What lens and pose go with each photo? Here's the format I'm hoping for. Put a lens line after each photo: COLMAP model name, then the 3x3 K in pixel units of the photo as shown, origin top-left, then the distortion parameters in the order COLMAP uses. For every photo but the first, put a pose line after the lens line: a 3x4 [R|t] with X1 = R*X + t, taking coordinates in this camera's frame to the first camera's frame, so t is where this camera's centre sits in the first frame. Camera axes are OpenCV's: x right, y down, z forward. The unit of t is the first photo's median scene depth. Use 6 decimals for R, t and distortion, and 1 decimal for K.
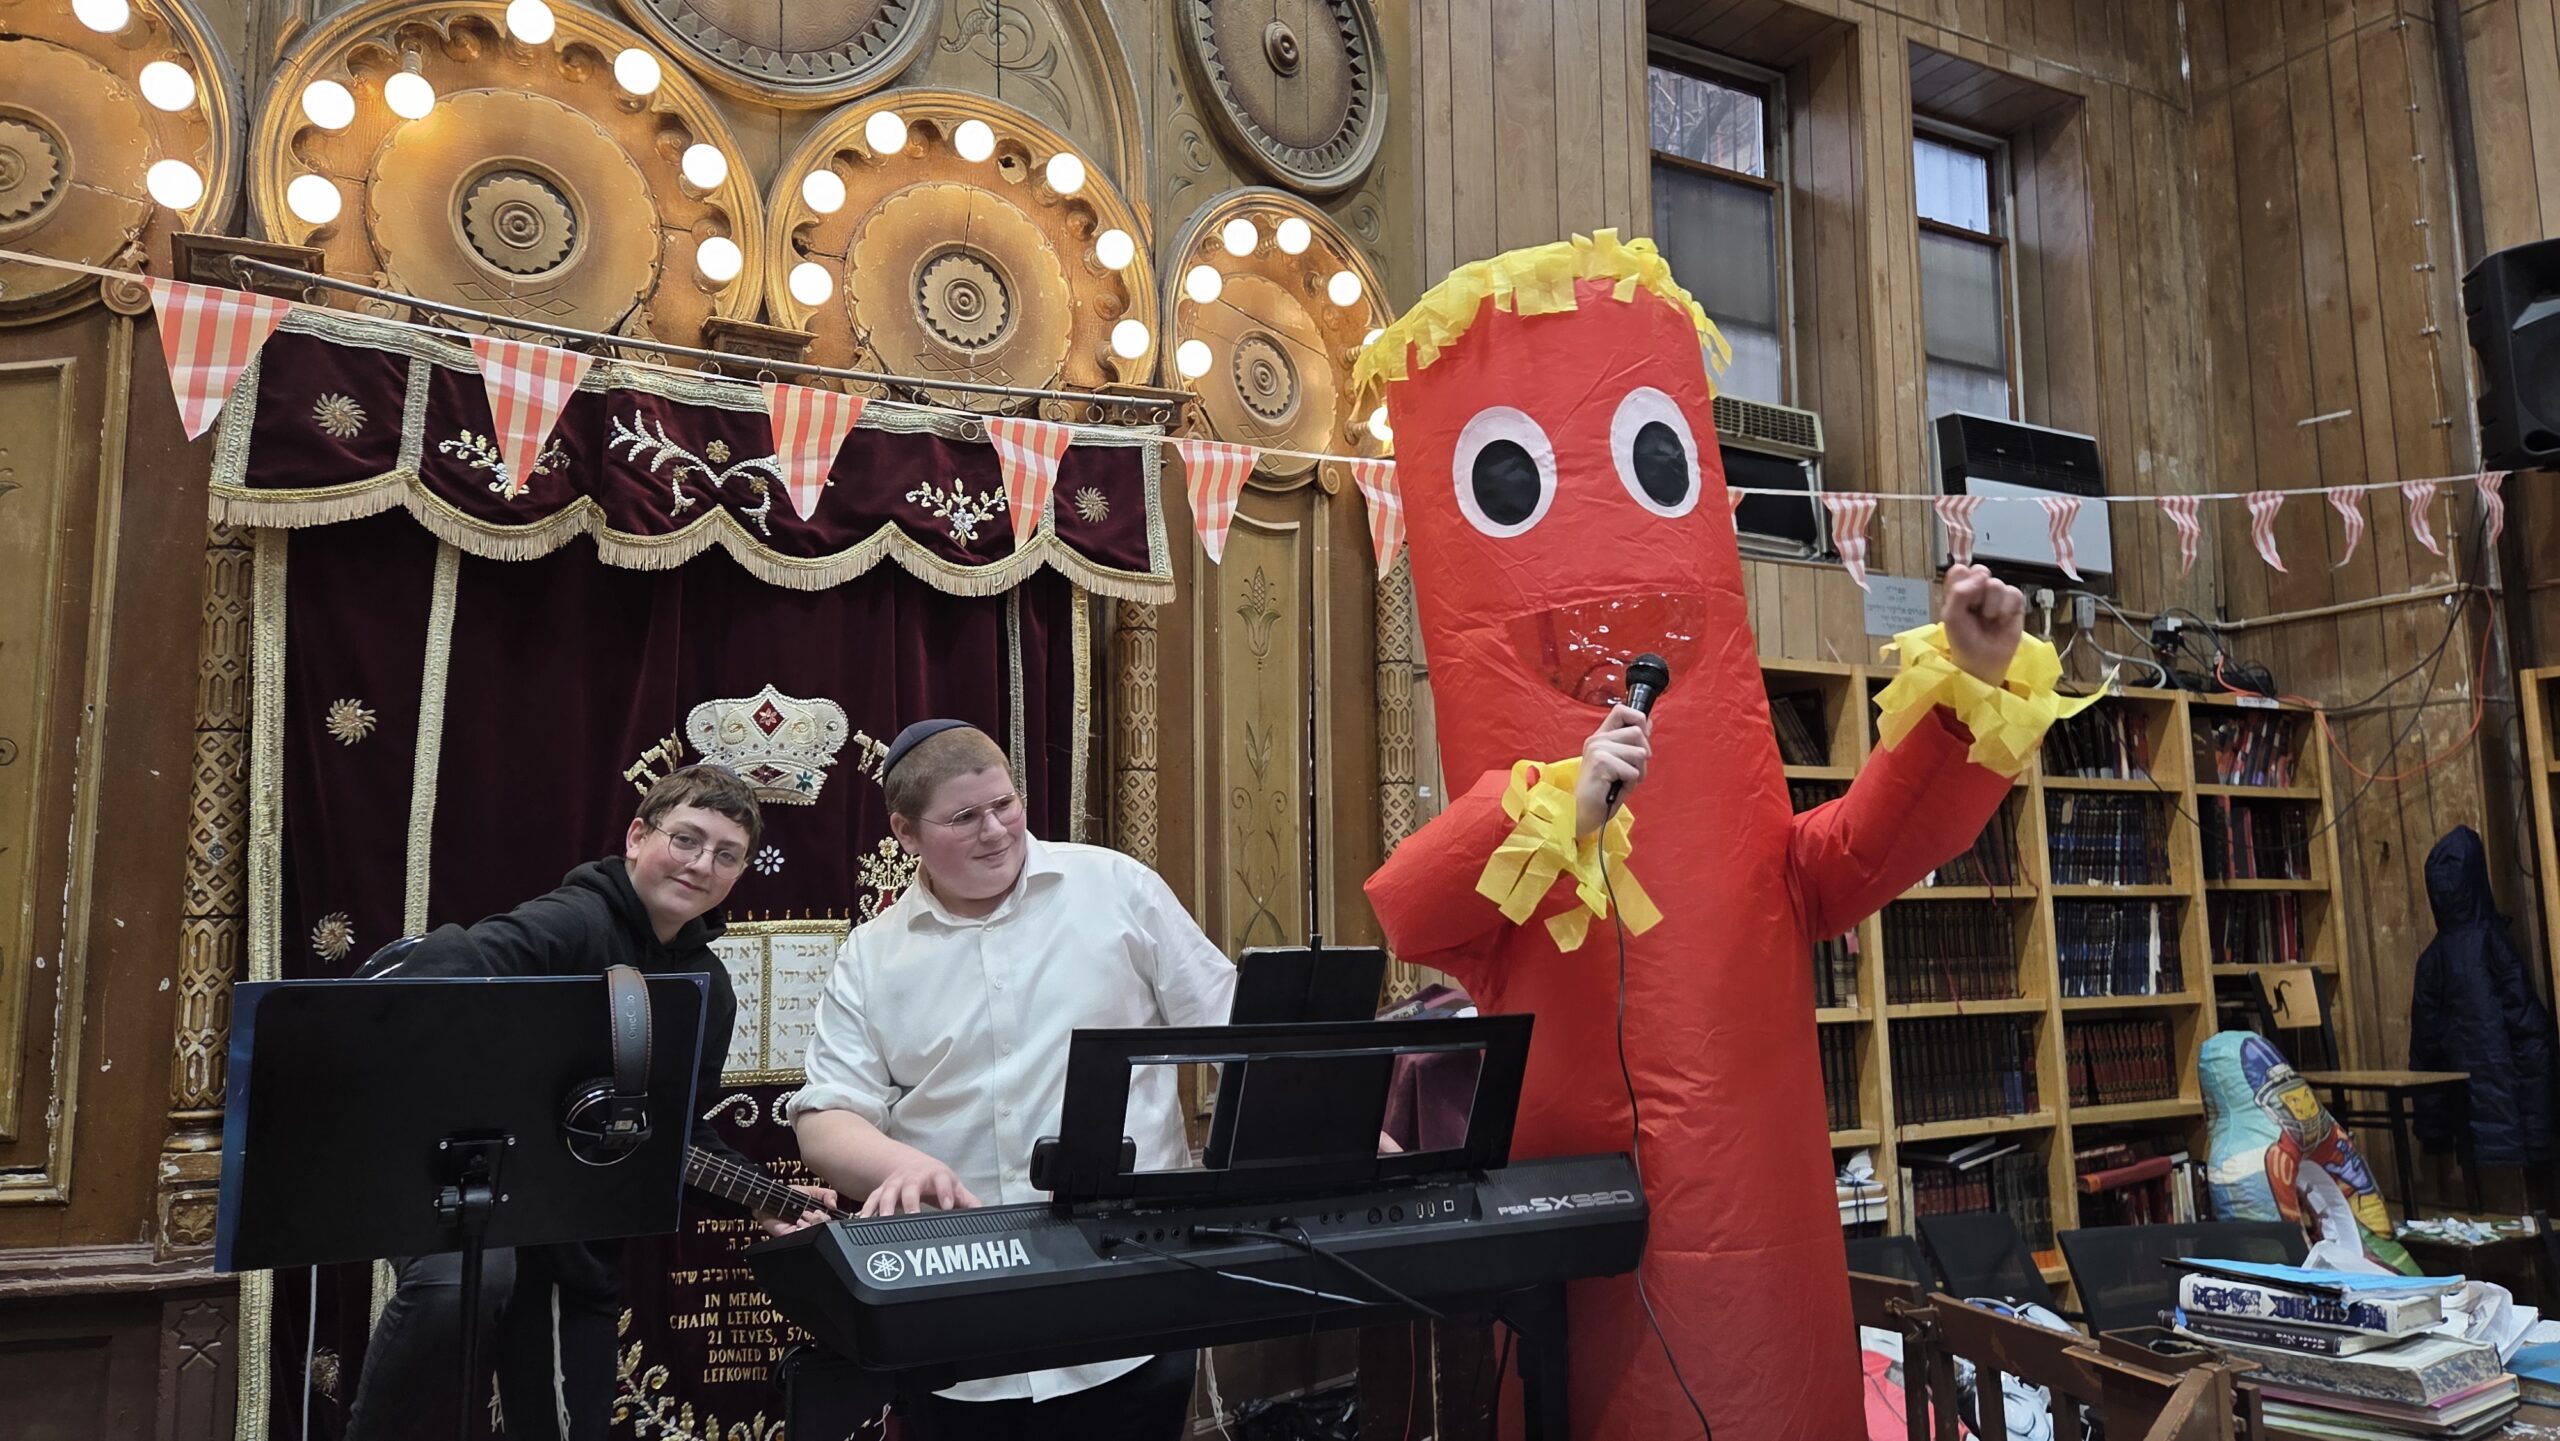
lens RADIAL K [[1706.5, 0, 1280.0], [0, 1706.5, 720.5], [0, 0, 1]] dist [0.059401, -0.000274]
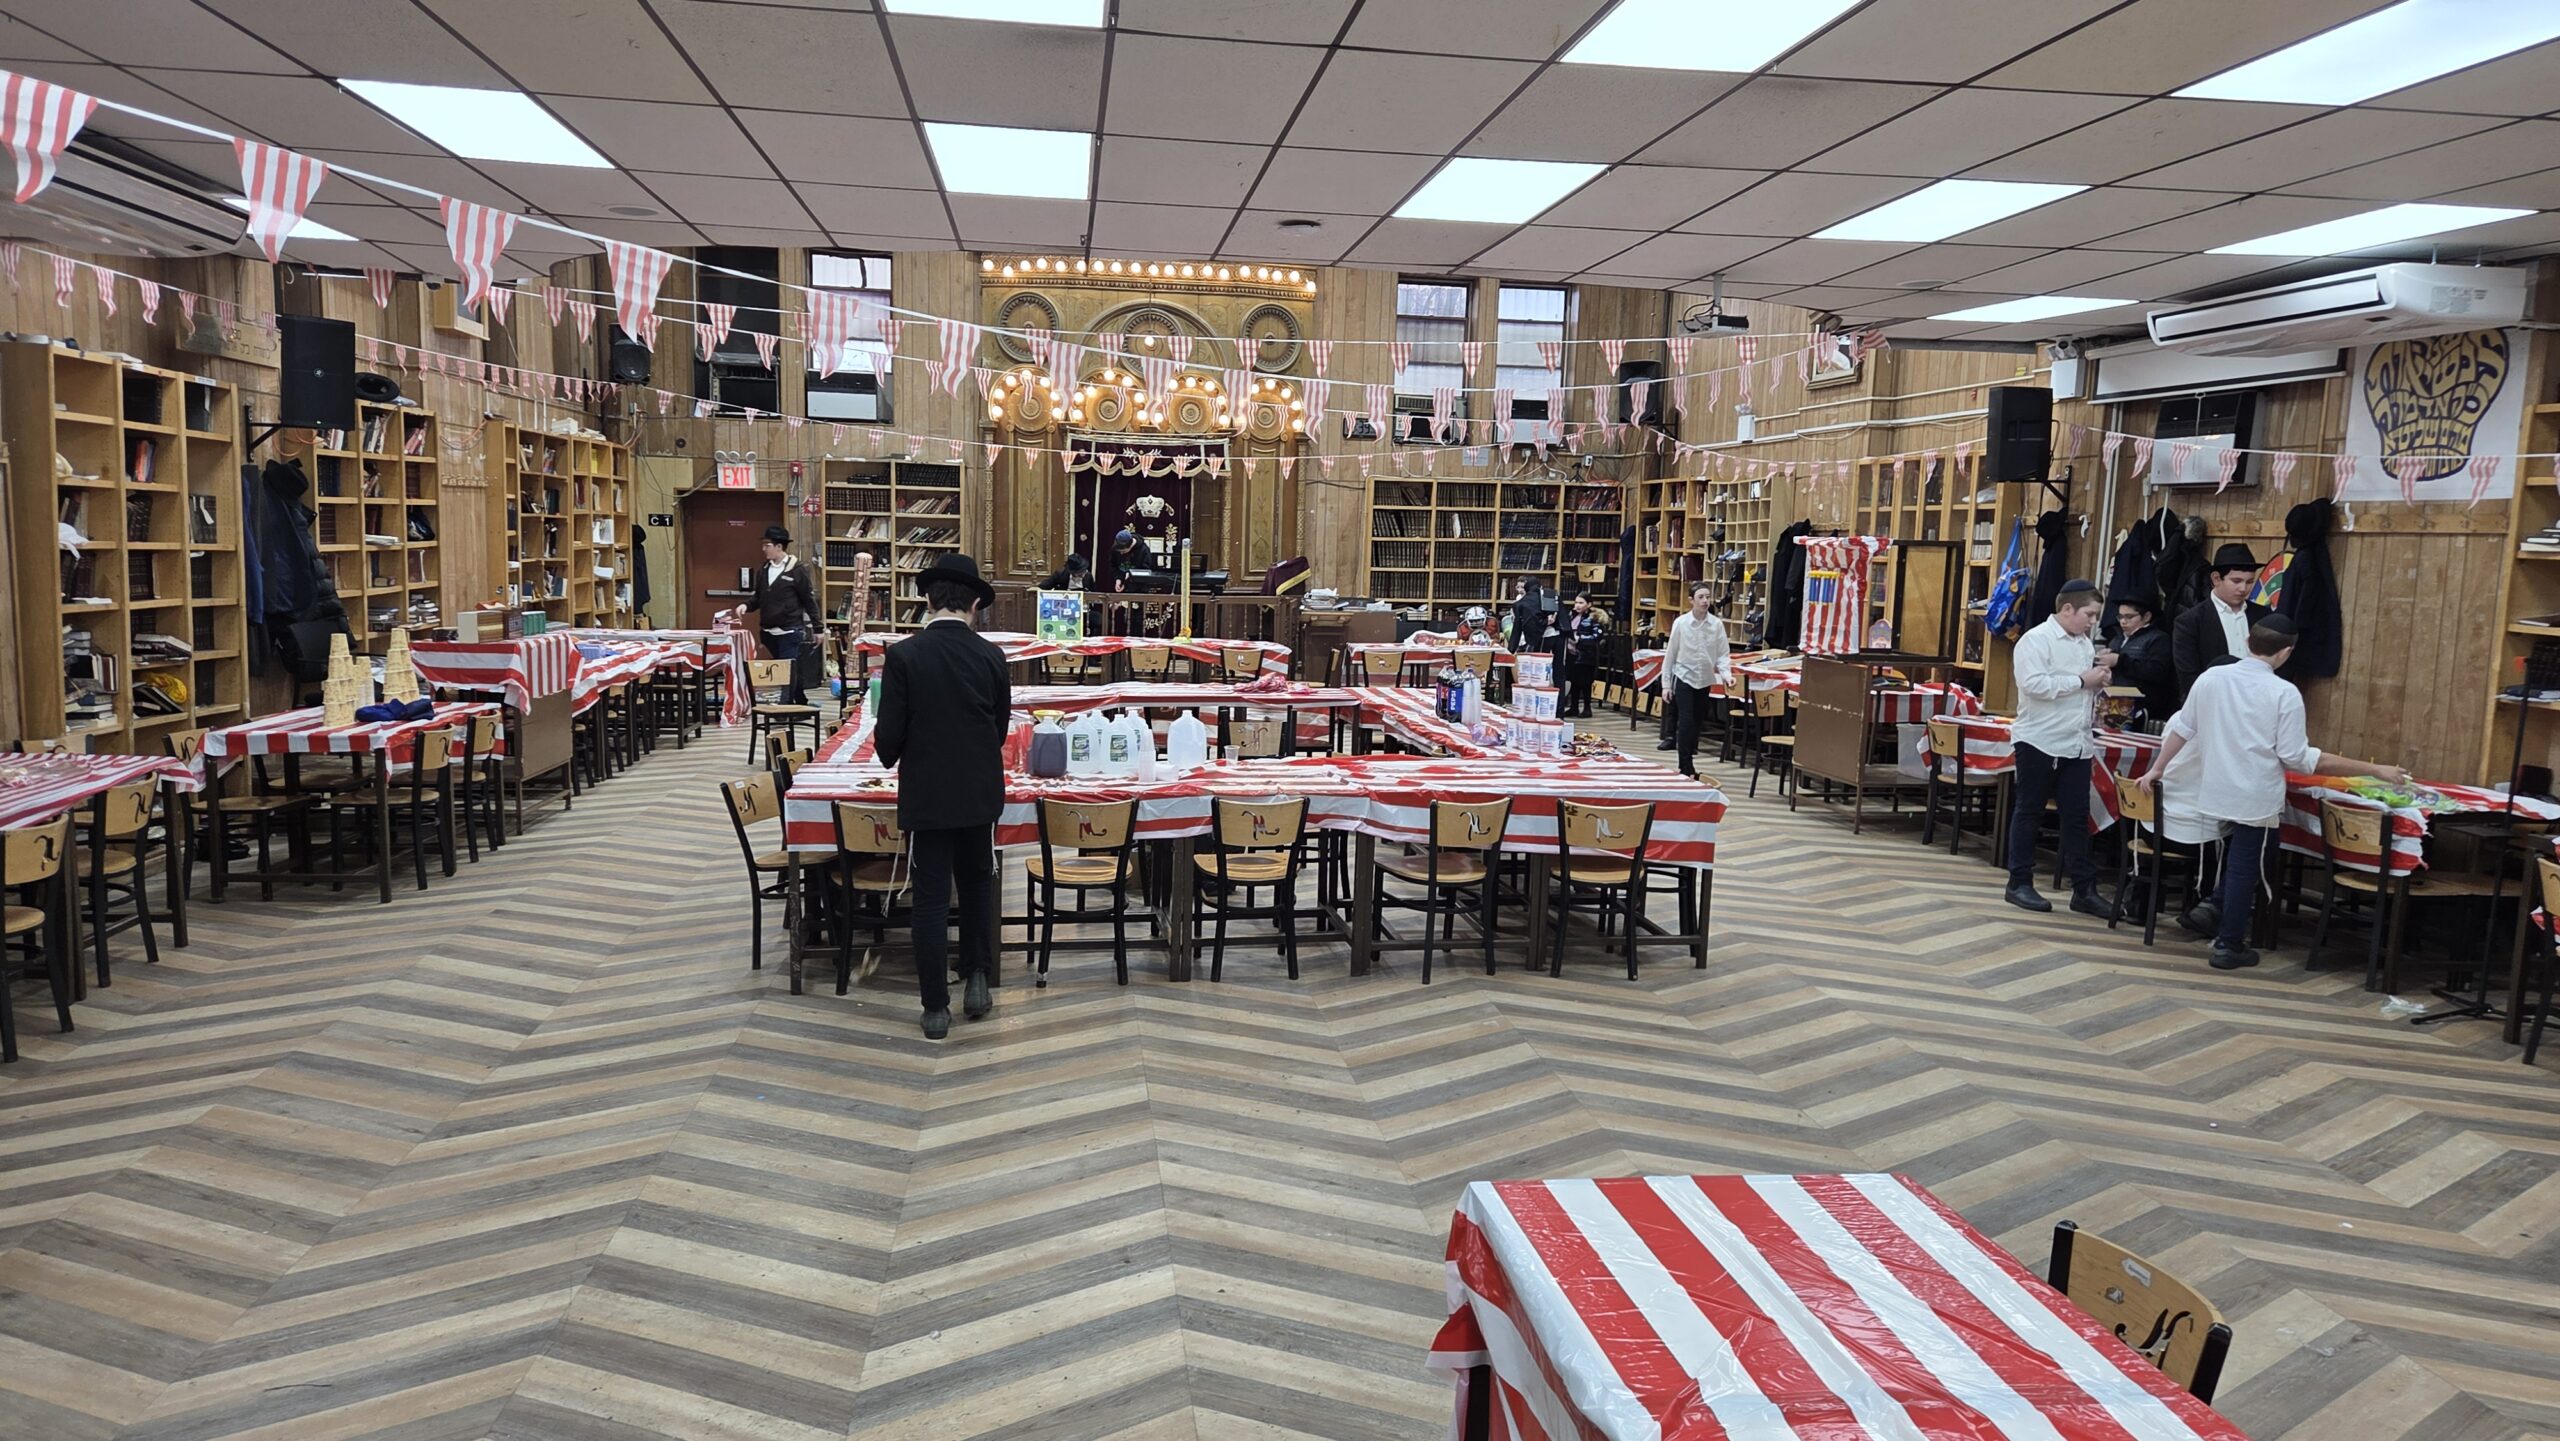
lens RADIAL K [[1711.7, 0, 1280.0], [0, 1711.7, 720.5], [0, 0, 1]] dist [0.066703, -0.072974]
pose [[0.929430, 0.073940, -0.361515, 1.926338], [0.007874, 0.975521, 0.219764, -0.469565], [0.368914, -0.207102, 0.906097, -3.600615]]
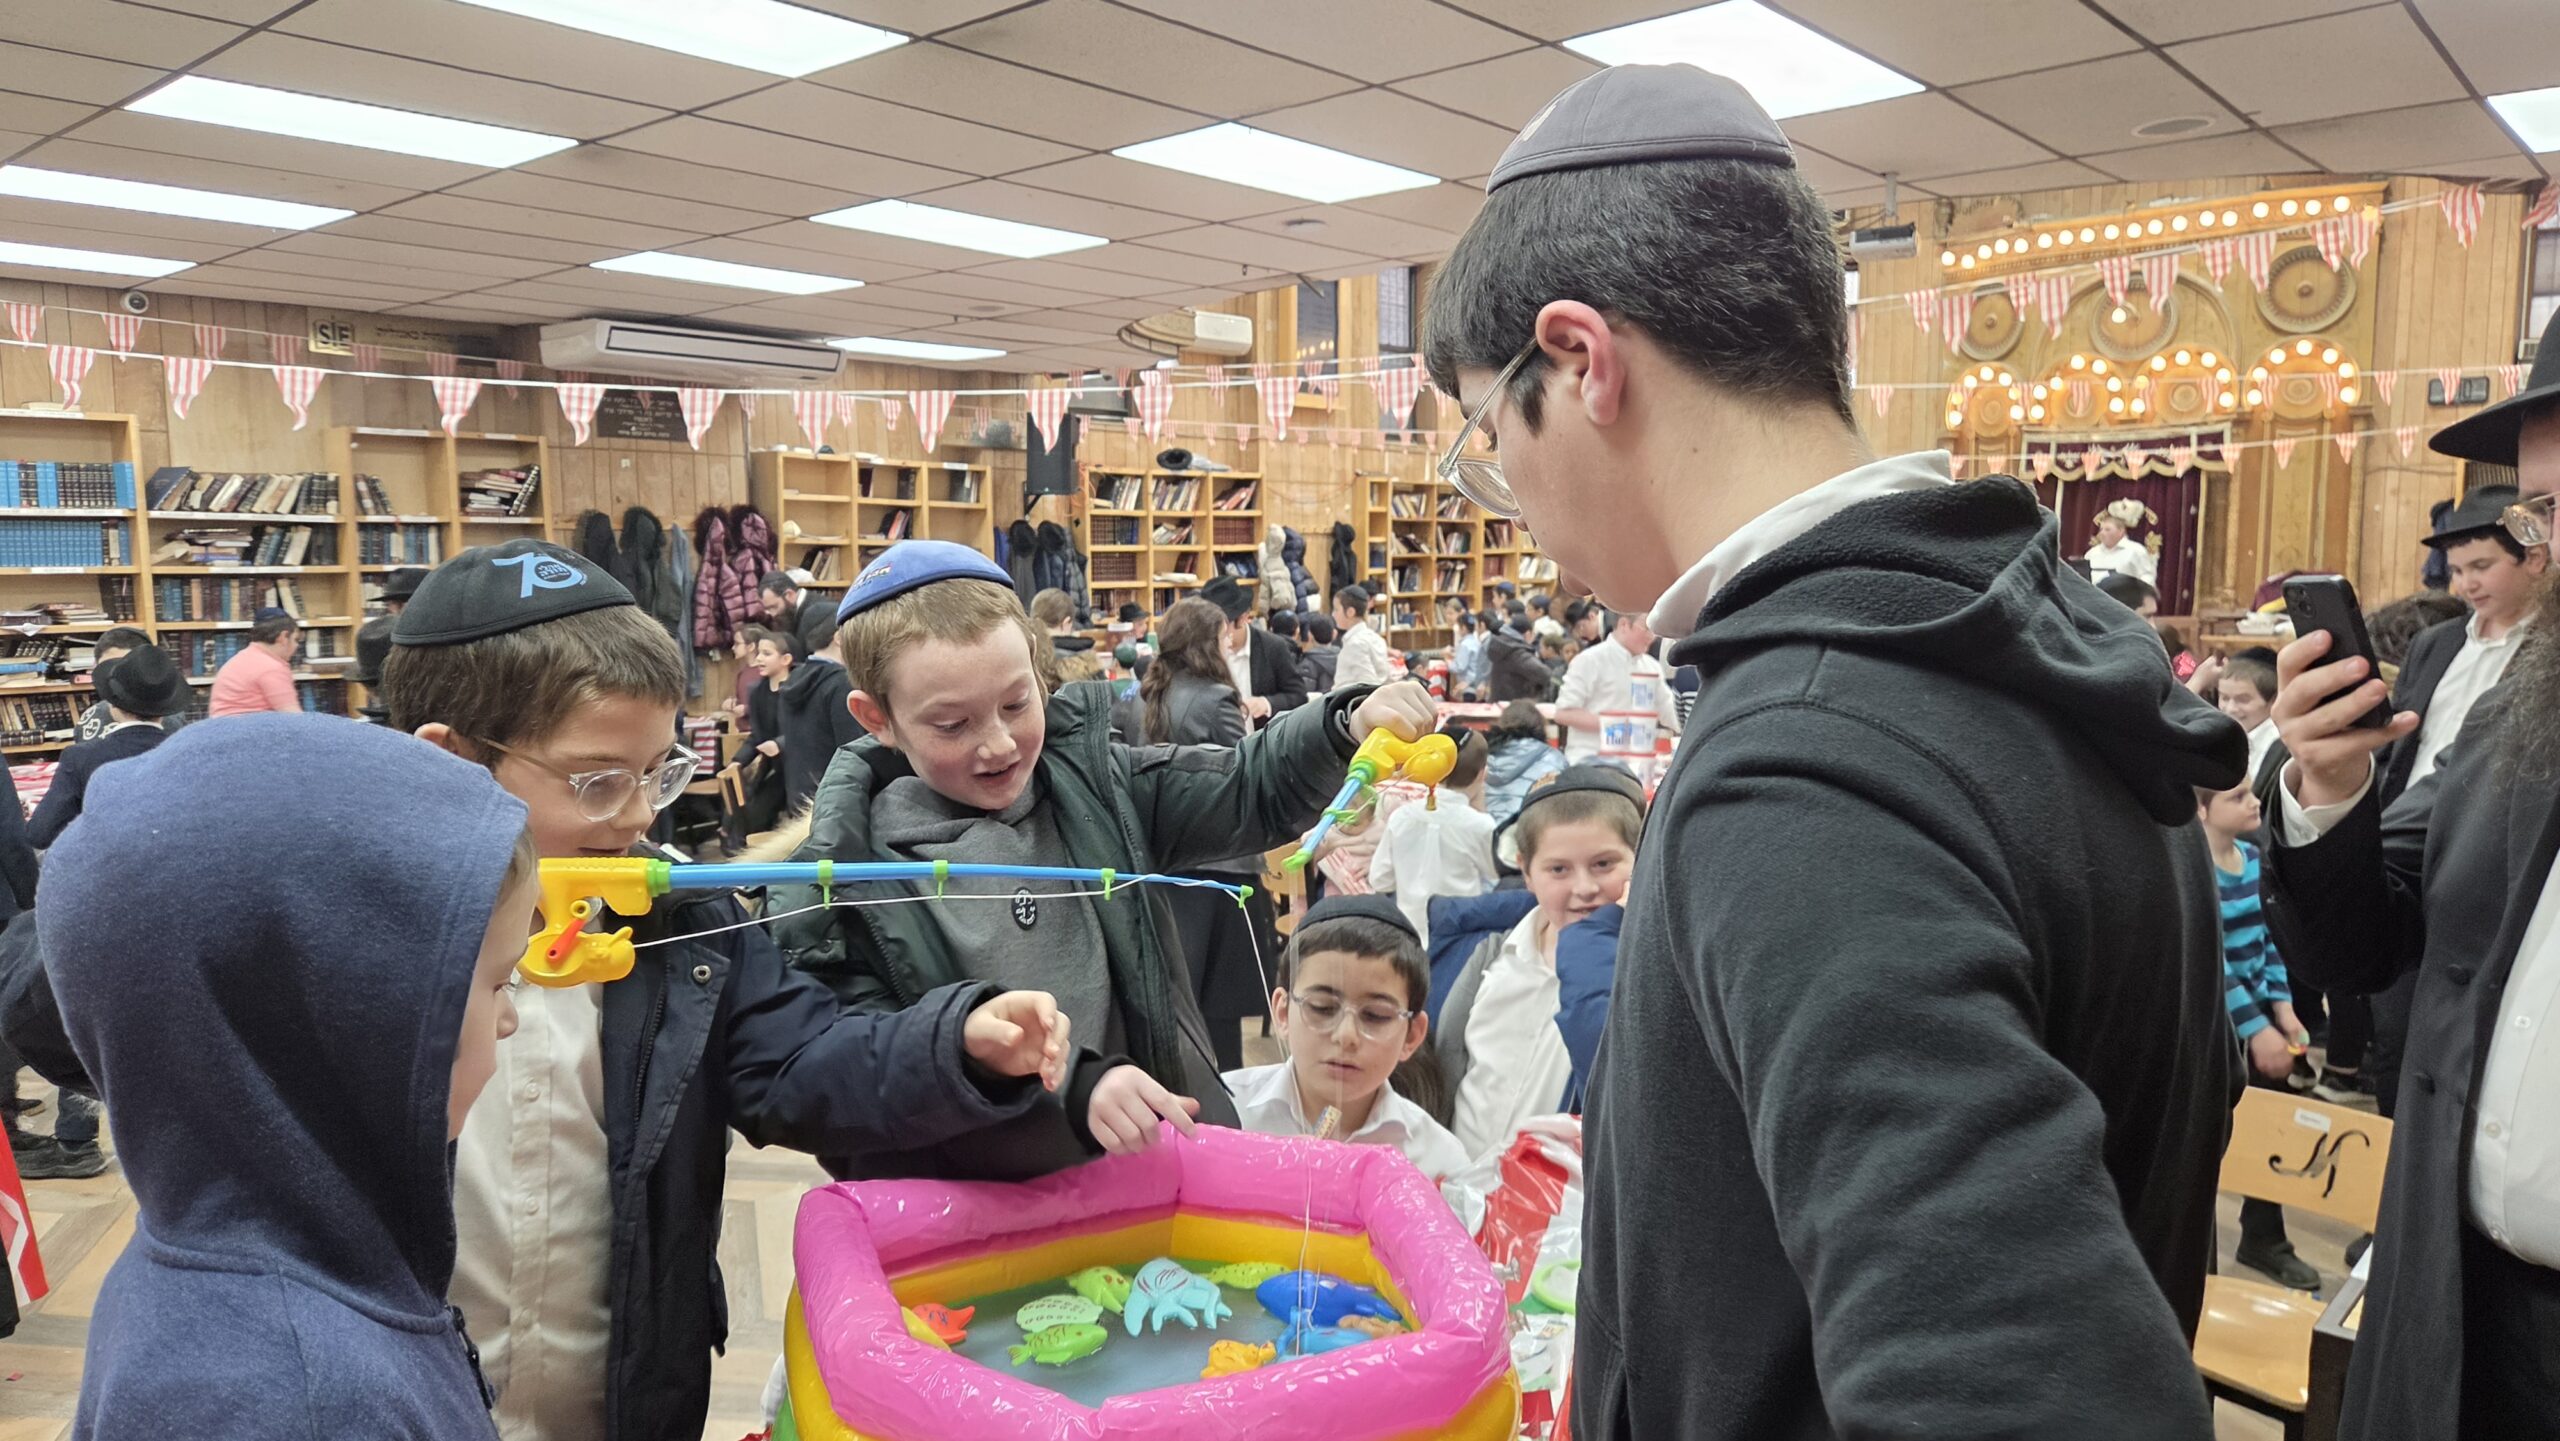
lens RADIAL K [[1711.7, 0, 1280.0], [0, 1711.7, 720.5], [0, 0, 1]] dist [0.066703, -0.072974]
pose [[0.337411, 0.092010, -0.936850, 3.000968], [0.118333, 0.983172, 0.139177, -0.316791], [0.933890, -0.157820, 0.320845, -2.424508]]
